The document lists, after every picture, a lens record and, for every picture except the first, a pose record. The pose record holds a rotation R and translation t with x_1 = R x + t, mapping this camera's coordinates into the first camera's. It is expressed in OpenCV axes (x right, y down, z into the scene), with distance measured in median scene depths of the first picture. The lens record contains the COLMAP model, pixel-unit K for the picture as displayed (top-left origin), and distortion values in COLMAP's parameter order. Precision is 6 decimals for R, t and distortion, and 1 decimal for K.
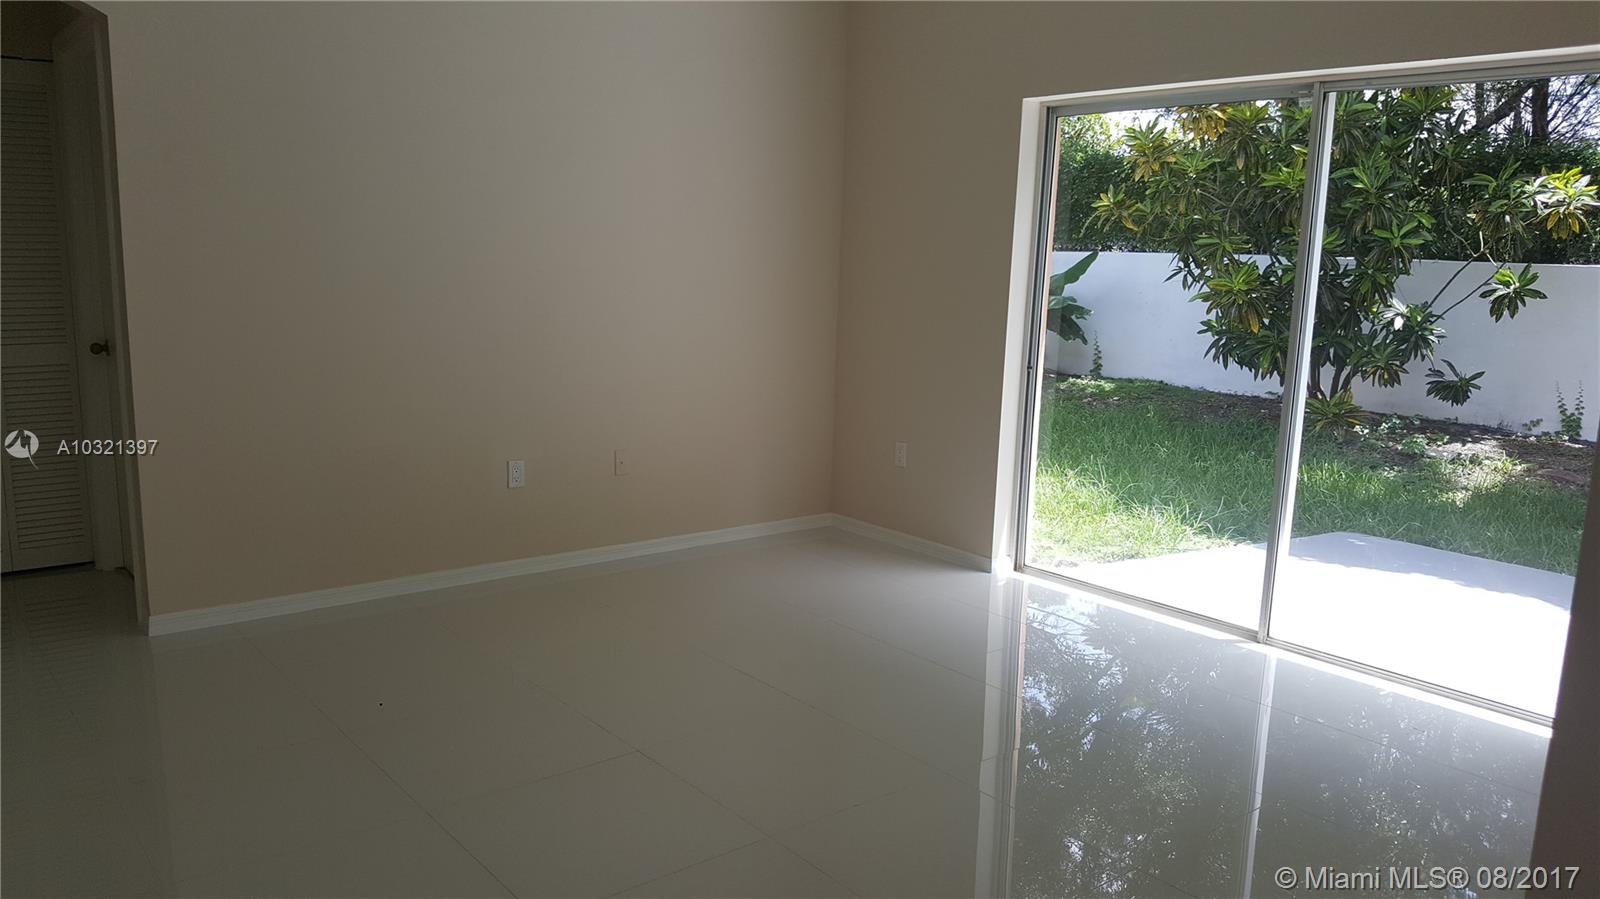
lens RADIAL K [[1228.6, 0, 800.0], [0, 1228.6, 449.5], [0, 0, 1]] dist [-0.004810, -0.005291]
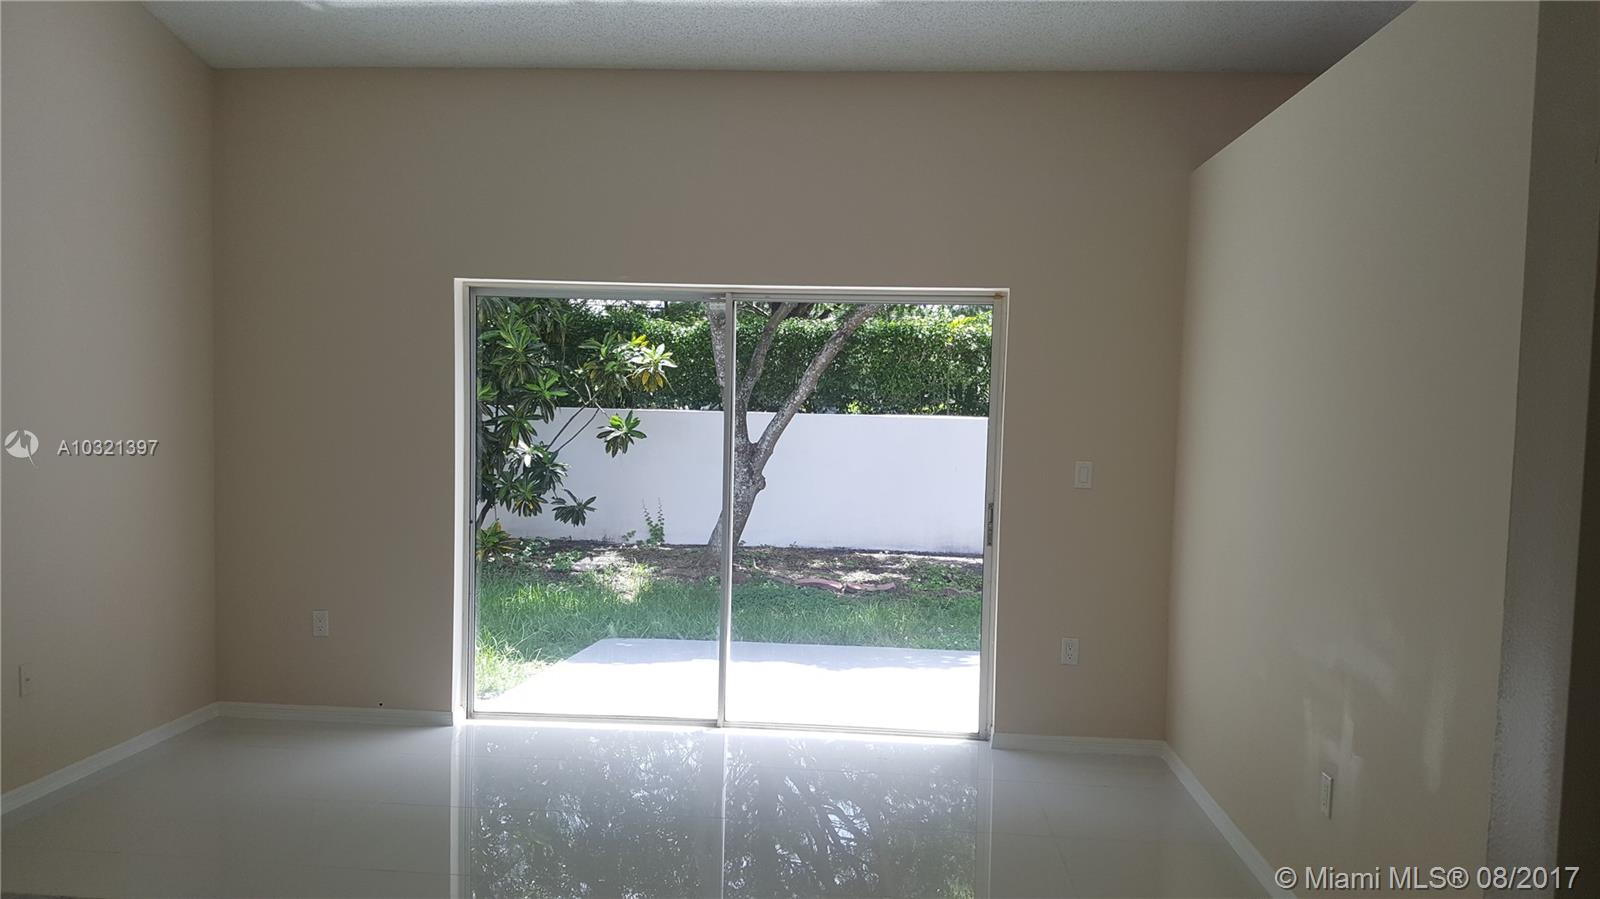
lens RADIAL K [[1213.9, 0, 802.0], [0, 1213.9, 484.6], [0, 0, 1]] dist [0.053606, -0.296011]
pose [[0.642109, -0.059685, 0.764286, -0.260154], [0.117557, 0.992839, -0.021231, -0.027202], [-0.757546, 0.103480, 0.644527, 0.056371]]
